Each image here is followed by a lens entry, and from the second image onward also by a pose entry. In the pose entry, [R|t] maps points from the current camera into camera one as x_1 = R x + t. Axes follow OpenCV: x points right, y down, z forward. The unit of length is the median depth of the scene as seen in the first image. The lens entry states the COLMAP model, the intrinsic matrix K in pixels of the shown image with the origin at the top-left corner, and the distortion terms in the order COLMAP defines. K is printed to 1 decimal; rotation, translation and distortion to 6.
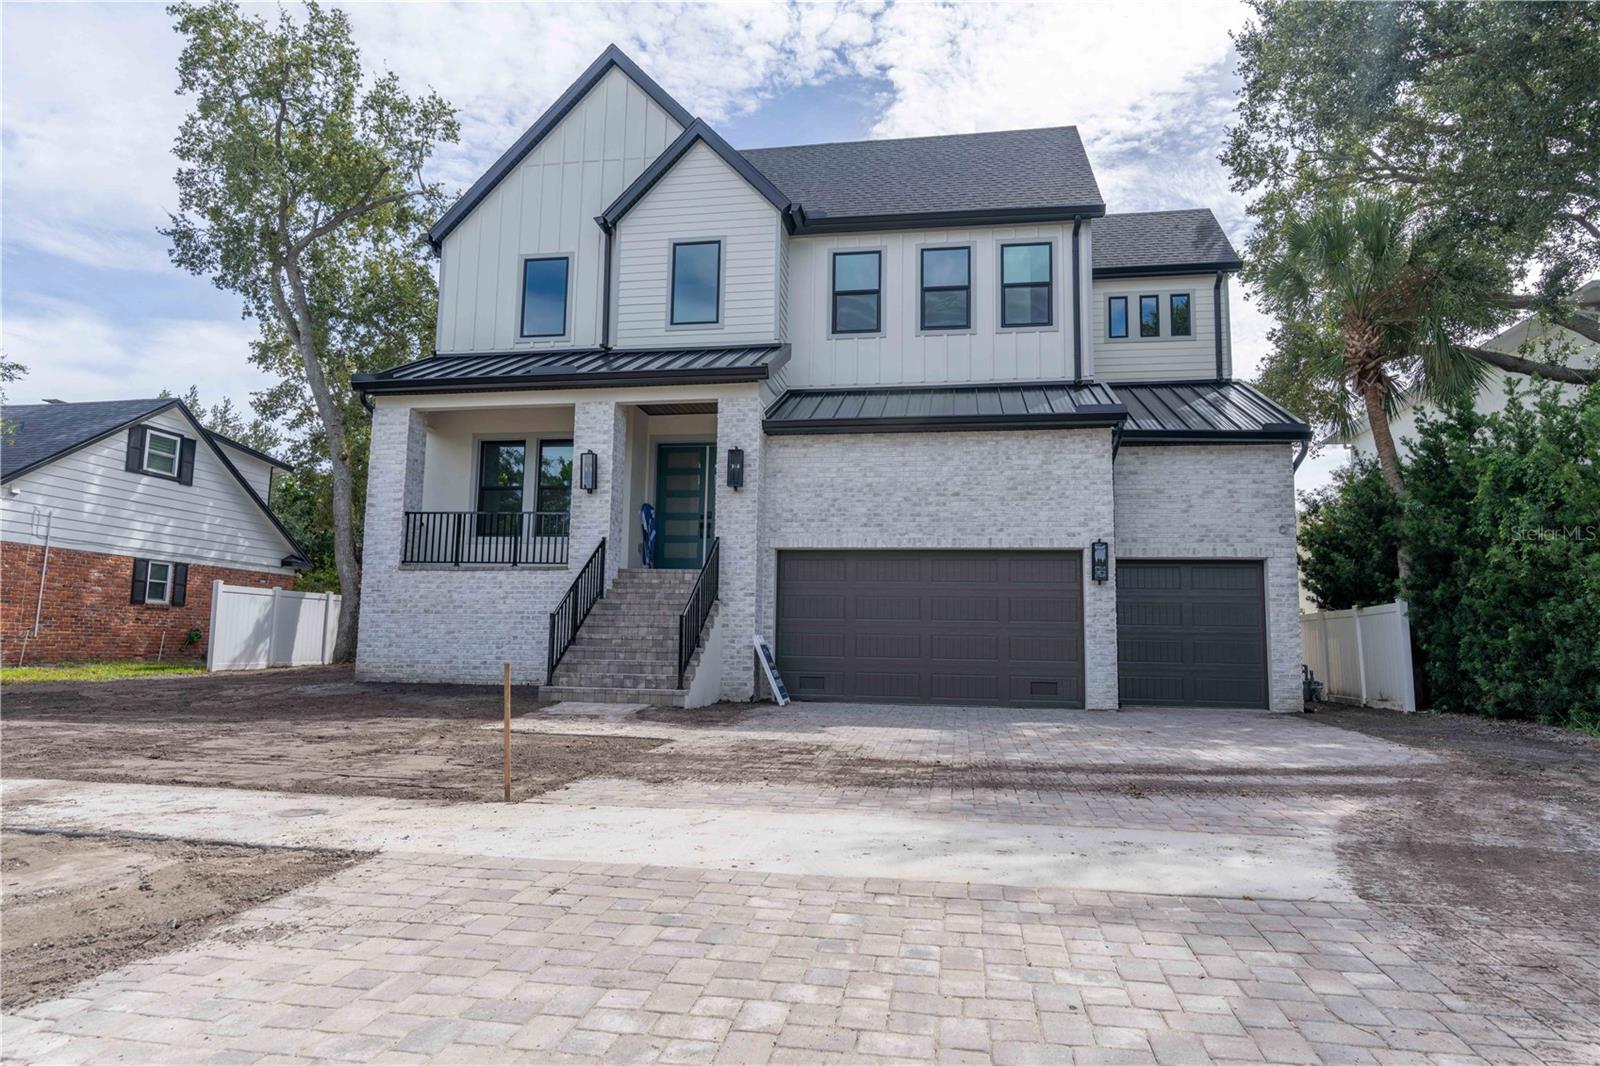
lens RADIAL K [[968.4, 0, 803.2], [0, 968.4, 531.8], [0, 0, 1]] dist [-0.000869, -0.000018]
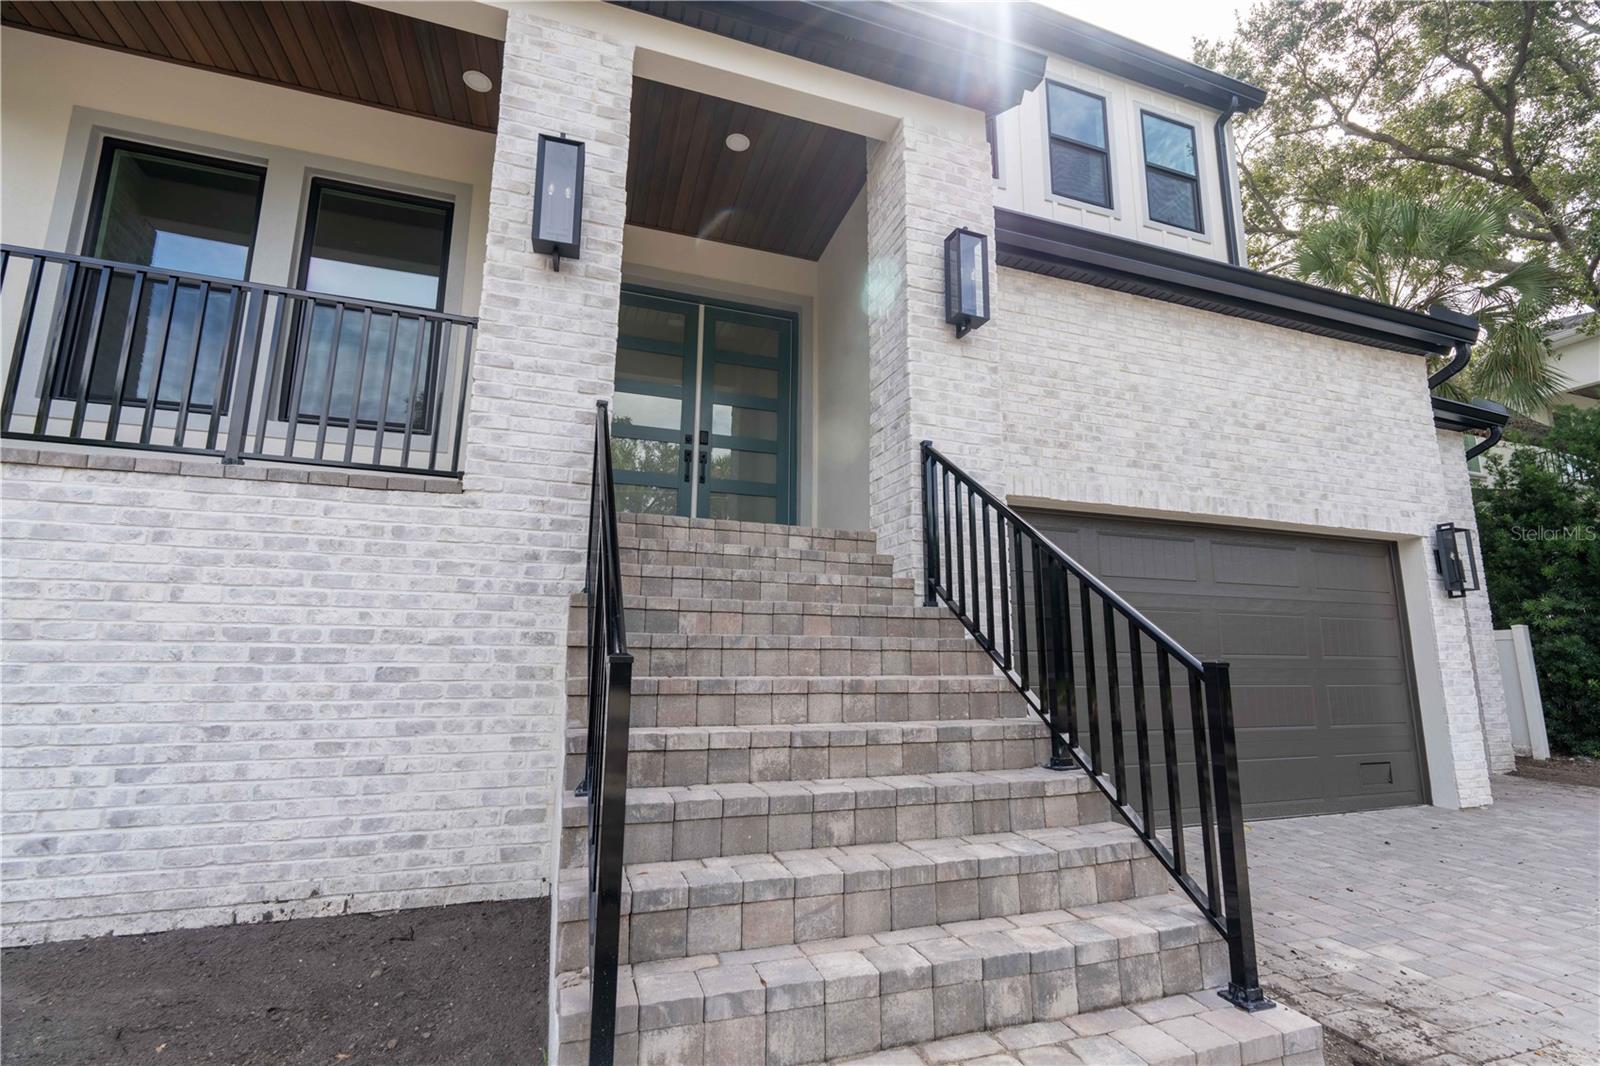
lens RADIAL K [[701.0, 0, 798.5], [0, 701.0, 535.4], [0, 0, 1]] dist [-0.002927, -0.000882]
pose [[0.875958, 0.074953, 0.476530, -0.257901], [-0.050749, 0.996692, -0.063481, 0.061629], [-0.479711, 0.031424, 0.876864, 0.770990]]
